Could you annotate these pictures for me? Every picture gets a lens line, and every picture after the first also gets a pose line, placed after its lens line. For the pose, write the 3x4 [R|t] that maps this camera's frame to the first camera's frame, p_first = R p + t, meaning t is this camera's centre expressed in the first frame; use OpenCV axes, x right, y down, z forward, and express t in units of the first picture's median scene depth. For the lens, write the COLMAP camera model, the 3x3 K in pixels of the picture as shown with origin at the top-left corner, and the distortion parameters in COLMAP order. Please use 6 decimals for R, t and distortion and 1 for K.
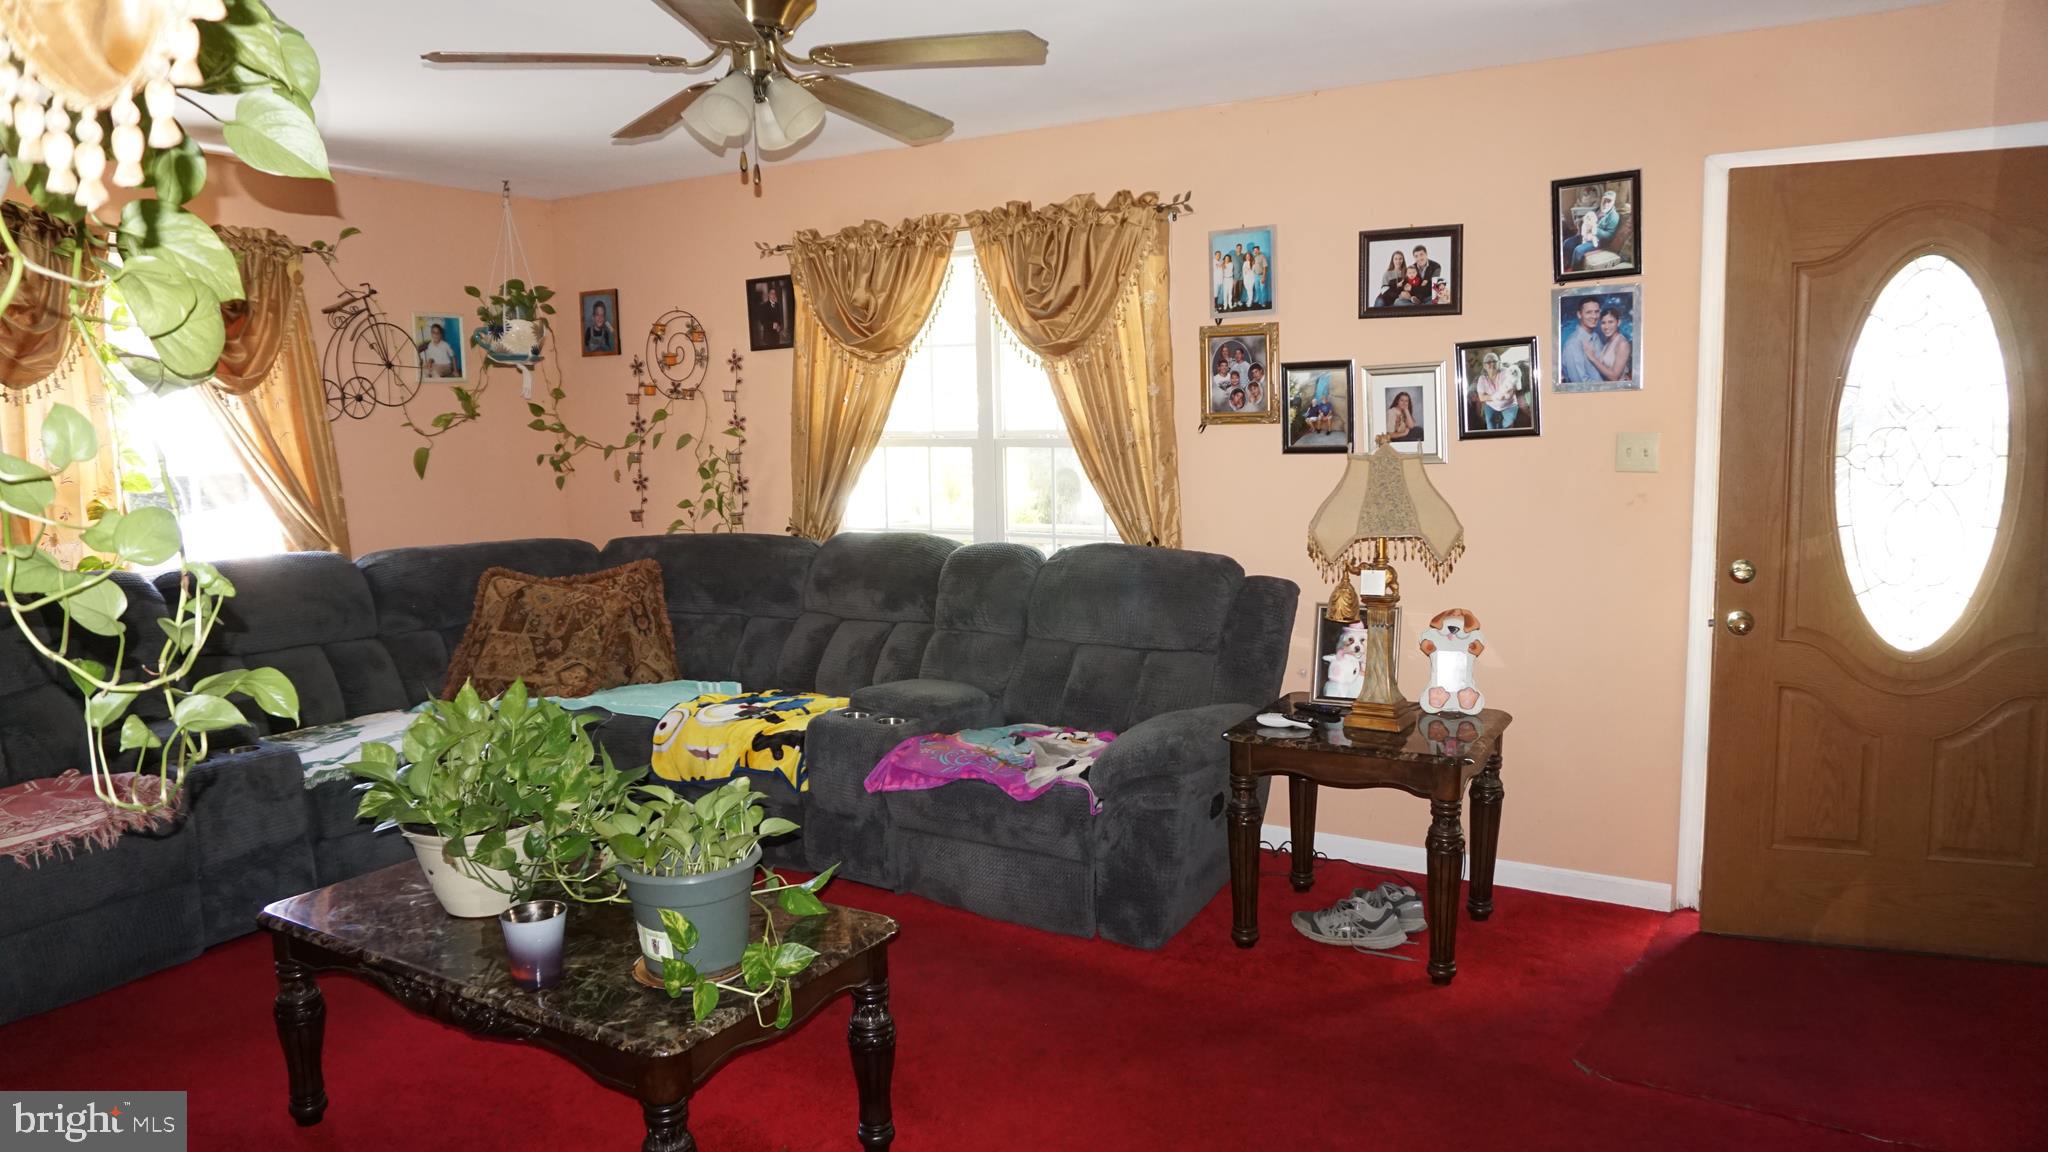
lens RADIAL K [[1373.7, 0, 1023.5], [0, 1373.7, 575.0], [0, 0, 1]] dist [-0.037390, 0.001151]
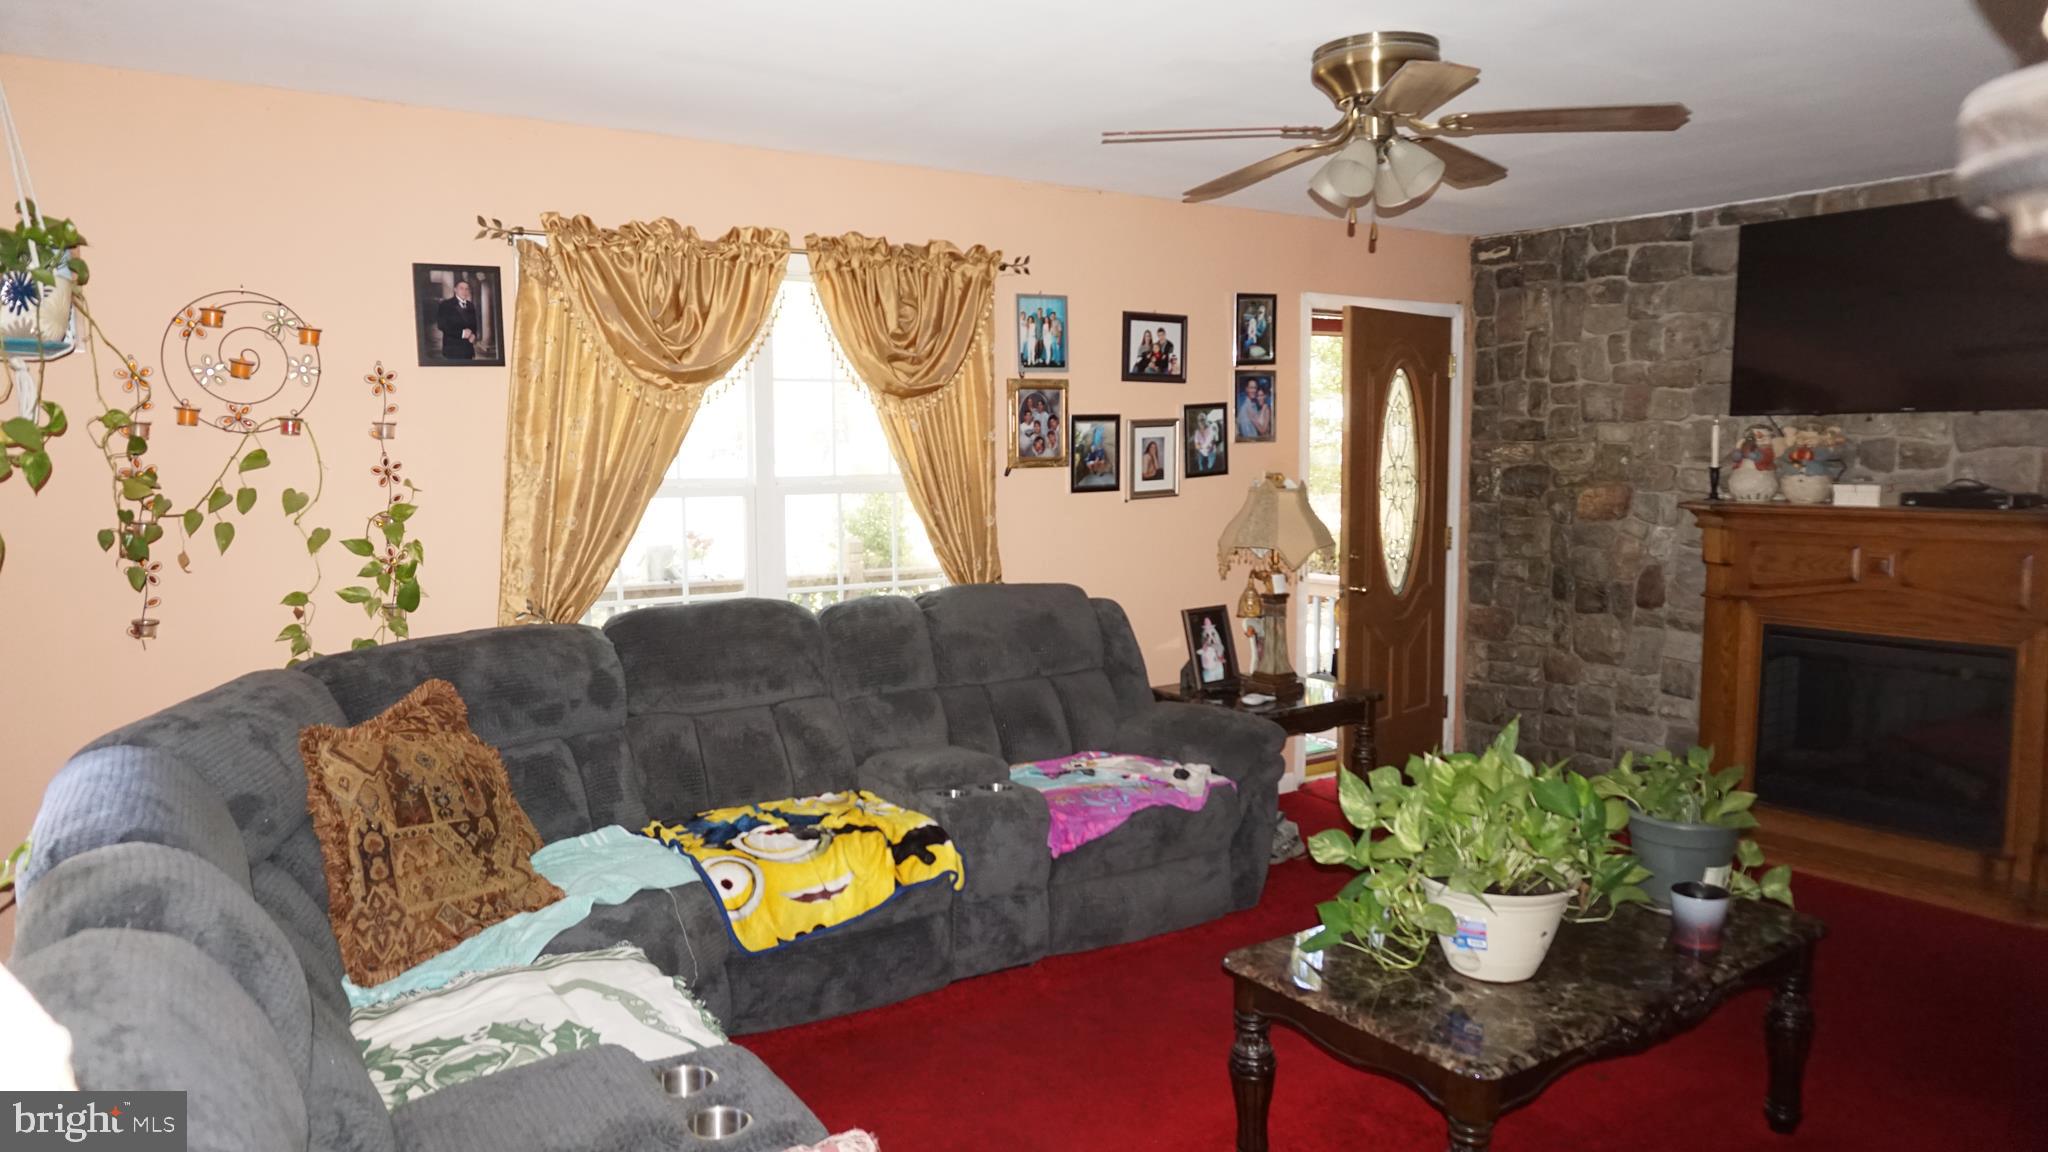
lens RADIAL K [[1373.7, 0, 1022.7], [0, 1373.7, 571.6], [0, 0, 1]] dist [-0.037390, 0.001151]
pose [[0.400578, -0.074310, 0.913244, -0.897834], [0.104543, 0.993904, 0.035018, -0.067475], [-0.910279, 0.081446, 0.405904, 0.575569]]
